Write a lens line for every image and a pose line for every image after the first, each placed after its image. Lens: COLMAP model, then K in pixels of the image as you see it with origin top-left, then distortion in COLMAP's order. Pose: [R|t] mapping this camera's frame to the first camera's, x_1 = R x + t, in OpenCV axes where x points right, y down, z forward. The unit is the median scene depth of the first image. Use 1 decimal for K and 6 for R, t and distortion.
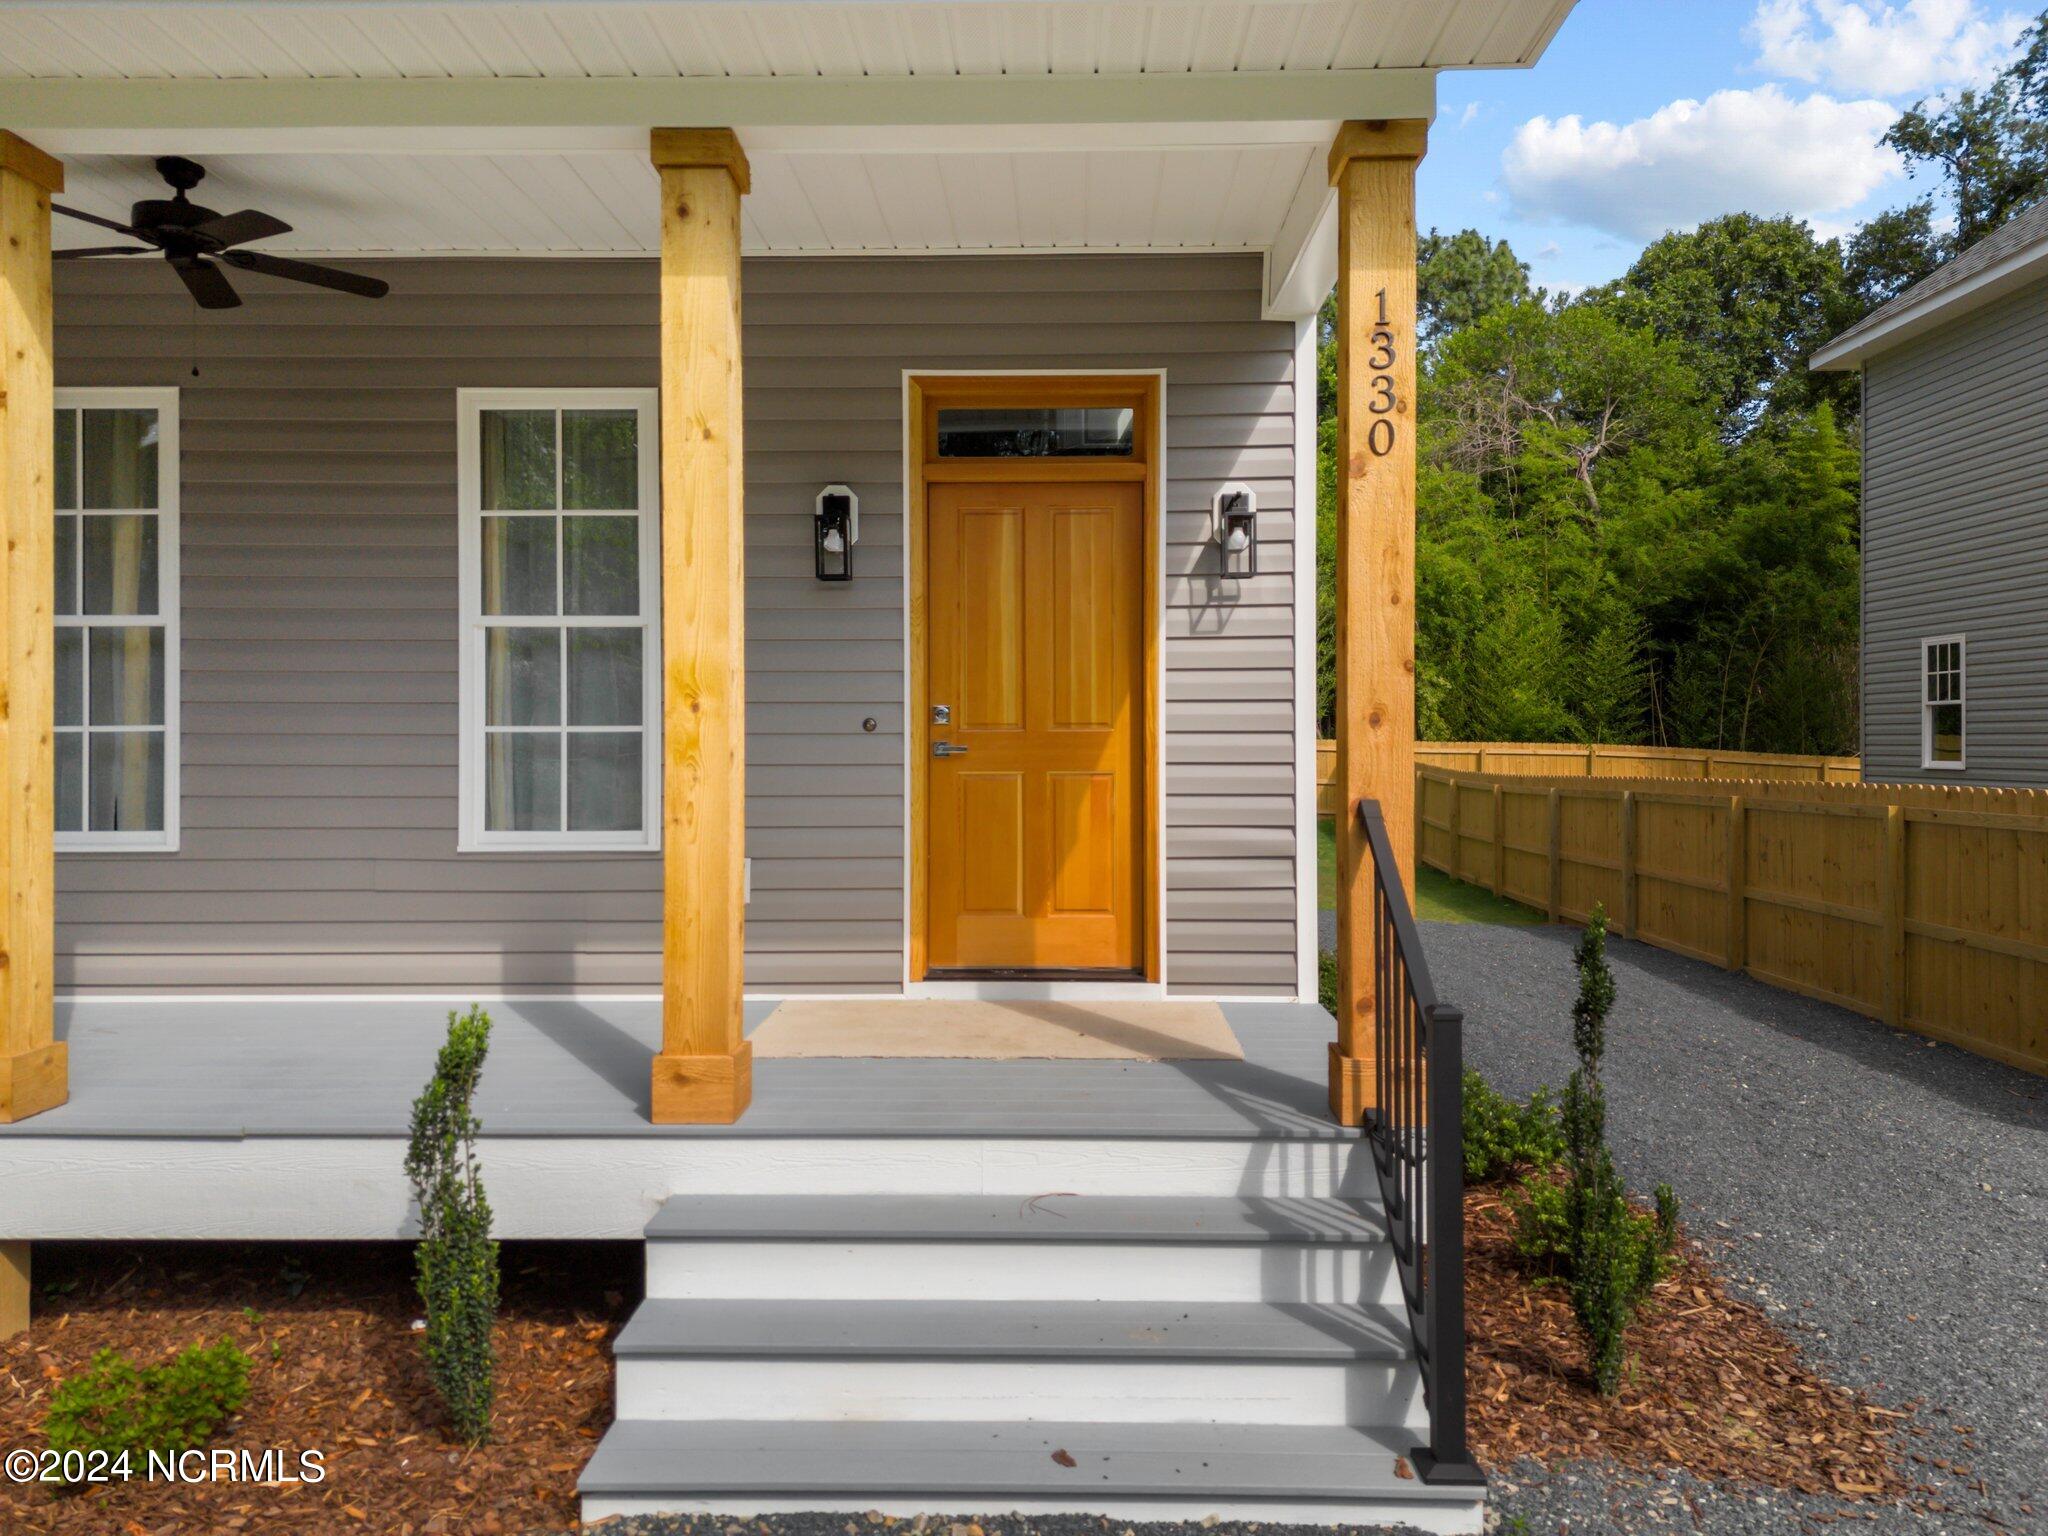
lens RADIAL K [[1444.8, 0, 1026.1], [0, 1444.8, 747.5], [0, 0, 1]] dist [0.062112, -0.045119]
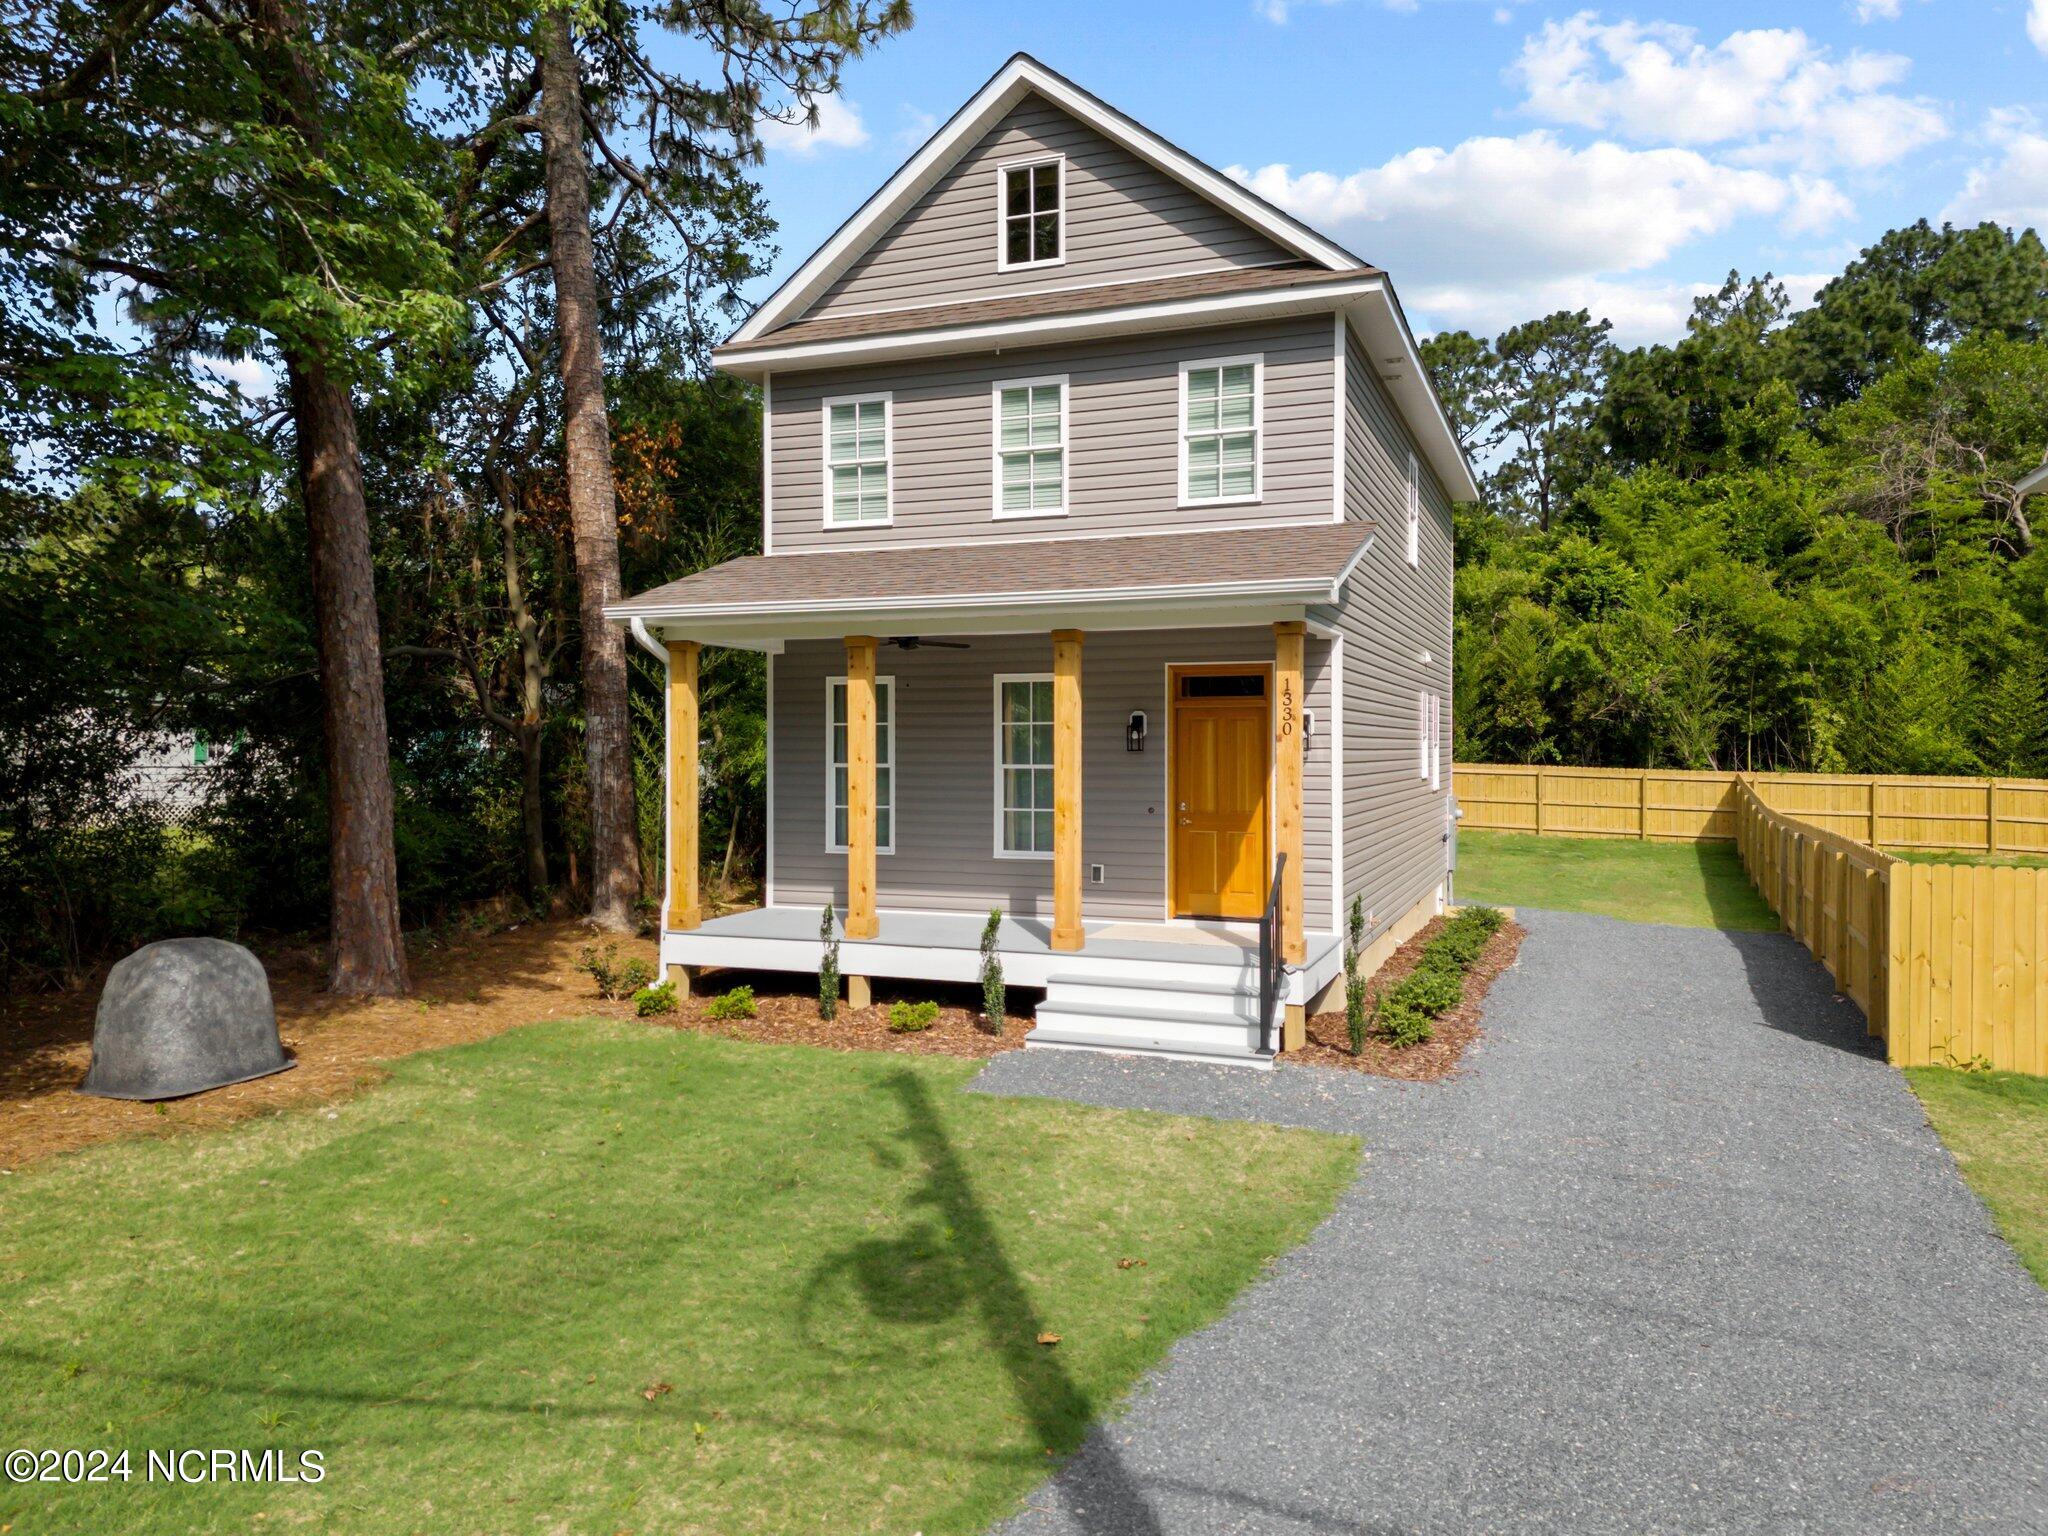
lens RADIAL K [[1438.2, 0, 1025.0], [0, 1438.2, 758.0], [0, 0, 1]] dist [0.066613, -0.053691]
pose [[0.938696, 0.003225, -0.344731, 0.096211], [-0.001287, 0.999982, 0.005852, -0.021904], [0.344744, -0.005050, 0.938683, -0.244032]]
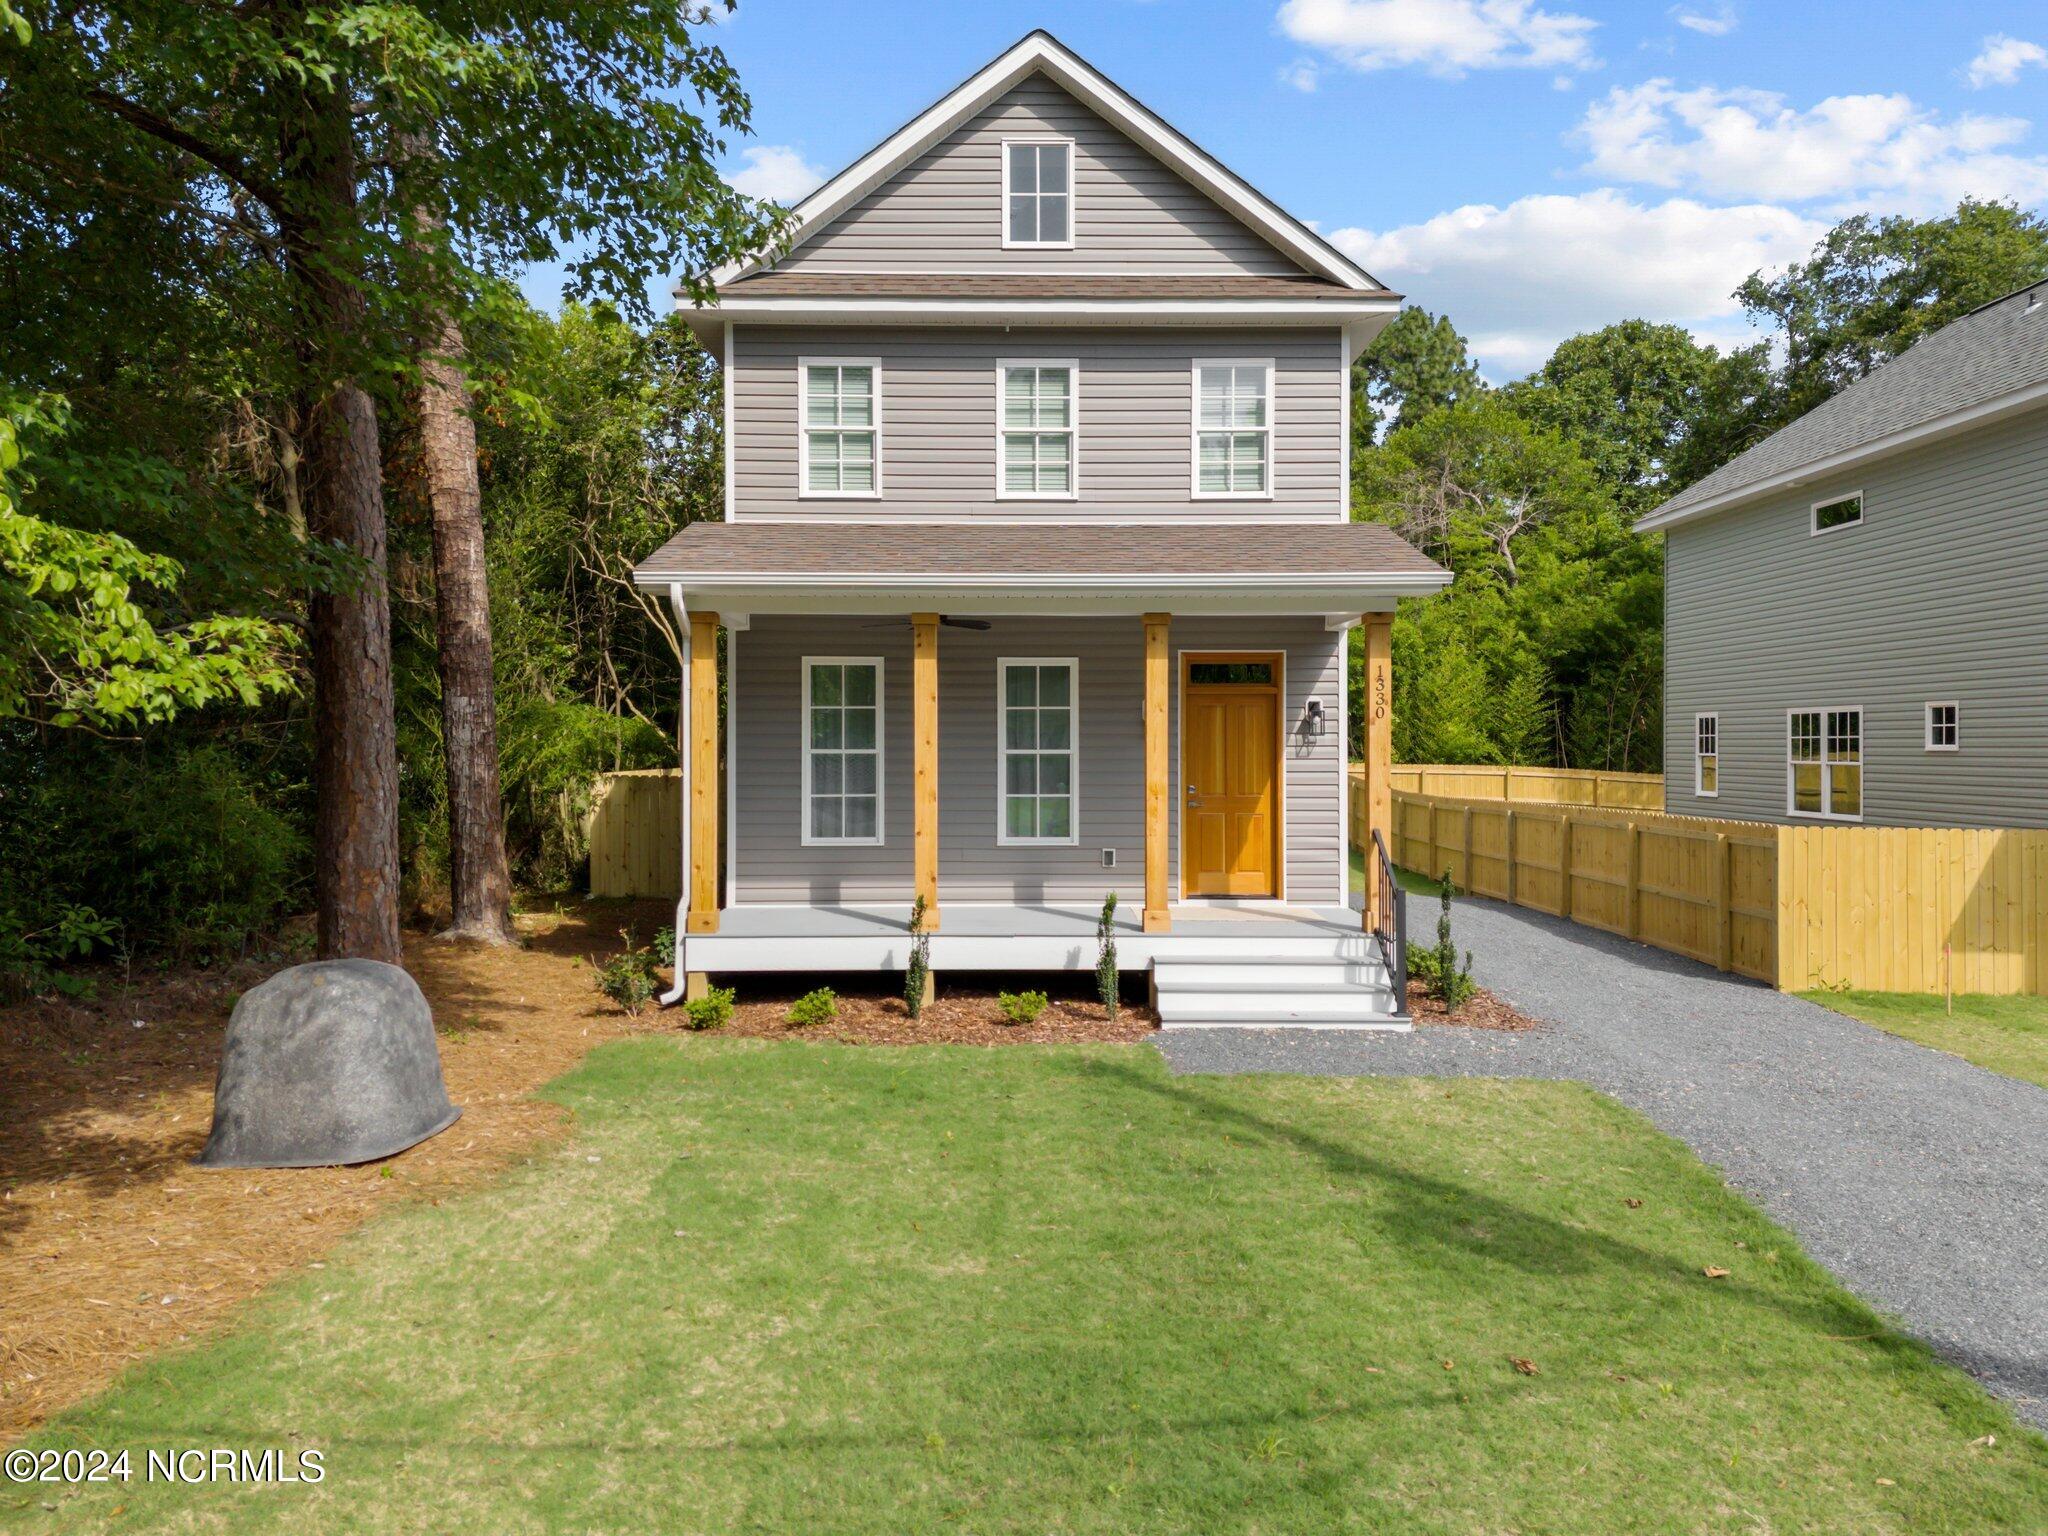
lens RADIAL K [[1444.8, 0, 1026.1], [0, 1444.8, 747.5], [0, 0, 1]] dist [0.062112, -0.045119]
pose [[0.999438, 0.000639, 0.033523, -0.079465], [-0.000597, 0.999999, -0.001256, -0.017186], [-0.033523, 0.001236, 0.999437, -0.267628]]
